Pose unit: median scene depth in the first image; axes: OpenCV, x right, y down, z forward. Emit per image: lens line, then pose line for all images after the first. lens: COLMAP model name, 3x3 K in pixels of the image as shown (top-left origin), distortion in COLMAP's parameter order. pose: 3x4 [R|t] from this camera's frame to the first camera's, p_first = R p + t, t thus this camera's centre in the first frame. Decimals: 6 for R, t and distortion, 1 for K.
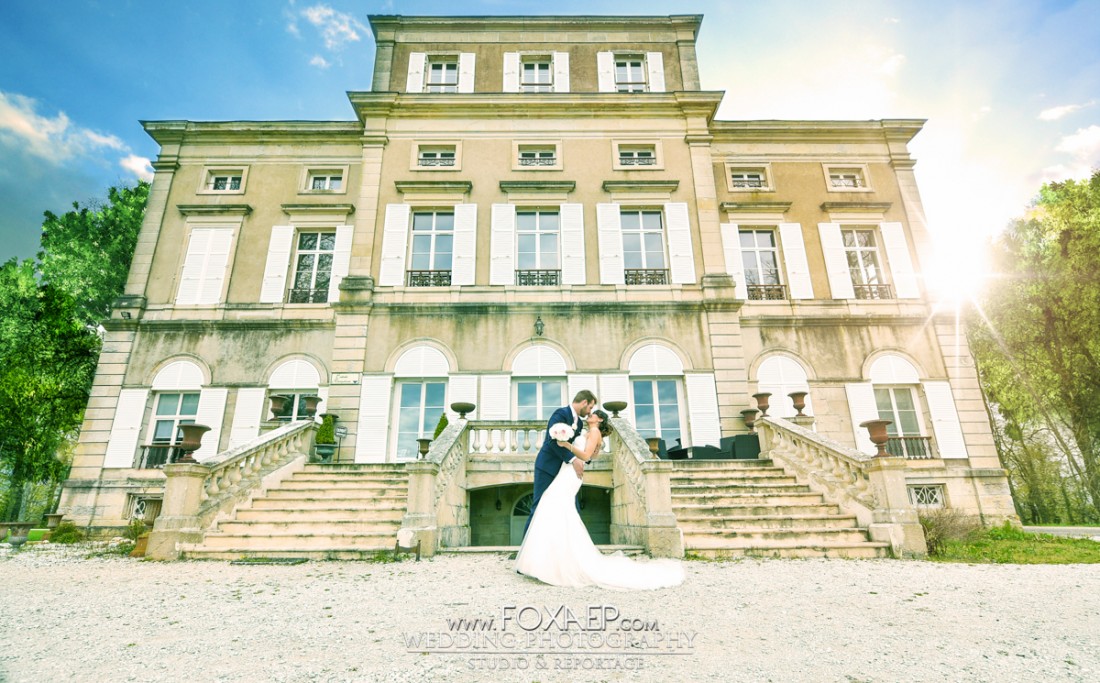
lens RADIAL K [[446.5, 0, 550.0], [0, 446.5, 376.3], [0, 0, 1]] dist [-0.008051, -0.000070]
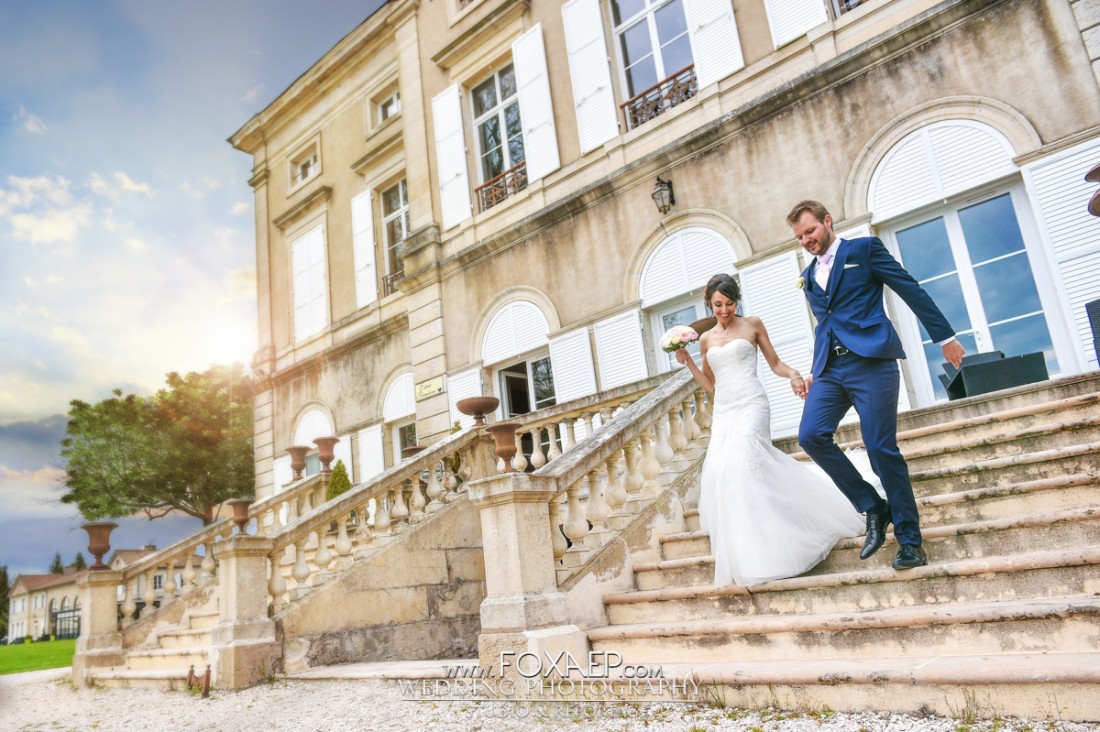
lens RADIAL K [[769.1, 0, 550.0], [0, 769.1, 366.0], [0, 0, 1]] dist [-0.009871, -0.004451]
pose [[0.735632, -0.247169, -0.630676, 0.365305], [0.291862, 0.955850, -0.034175, 0.059492], [0.611279, -0.158930, 0.775293, 0.221669]]
